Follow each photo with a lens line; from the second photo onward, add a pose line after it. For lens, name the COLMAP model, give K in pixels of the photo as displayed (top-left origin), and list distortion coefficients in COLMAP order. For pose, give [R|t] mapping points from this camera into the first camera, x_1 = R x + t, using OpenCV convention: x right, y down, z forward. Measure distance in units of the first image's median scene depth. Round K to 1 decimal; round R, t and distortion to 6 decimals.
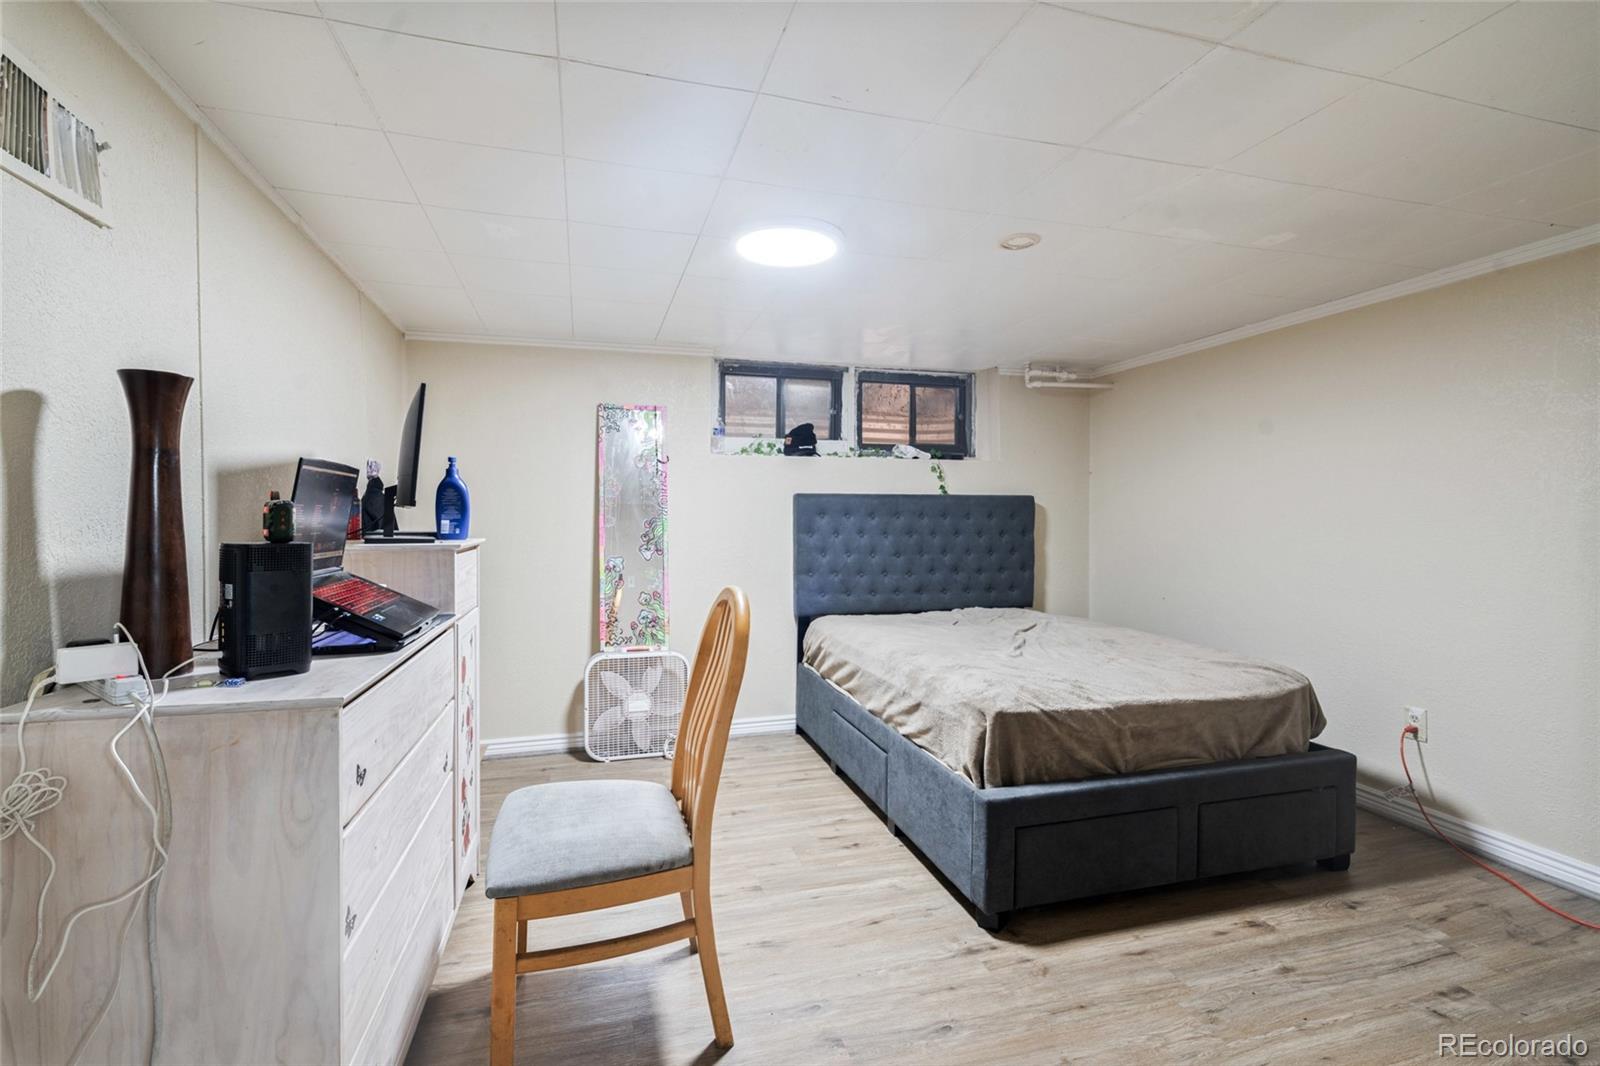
lens RADIAL K [[729.3, 0, 799.2], [0, 729.3, 529.0], [0, 0, 1]] dist [-0.000604, 0.000063]
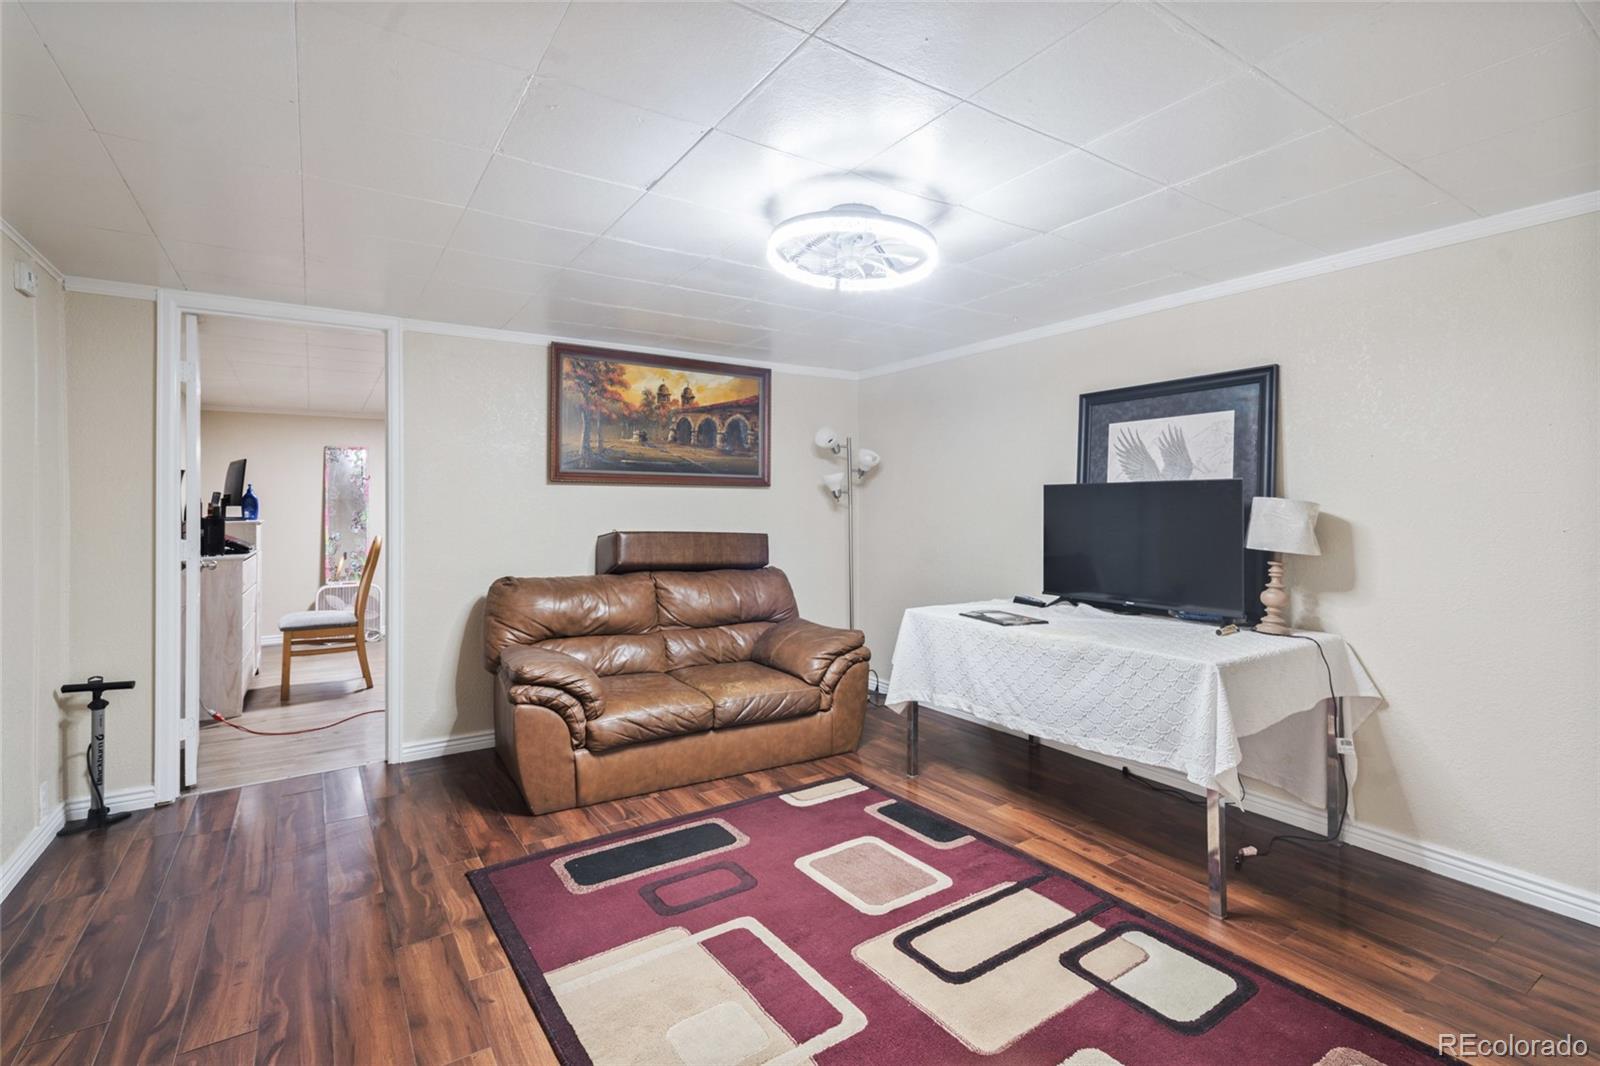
lens RADIAL K [[729.3, 0, 801.5], [0, 729.3, 511.1], [0, 0, 1]] dist [-0.000604, 0.000063]
pose [[0.954553, -0.000479, 0.298040, 0.316560], [0.004217, 0.999920, -0.011899, 0.013213], [-0.298011, 0.012615, 0.954479, -1.085241]]
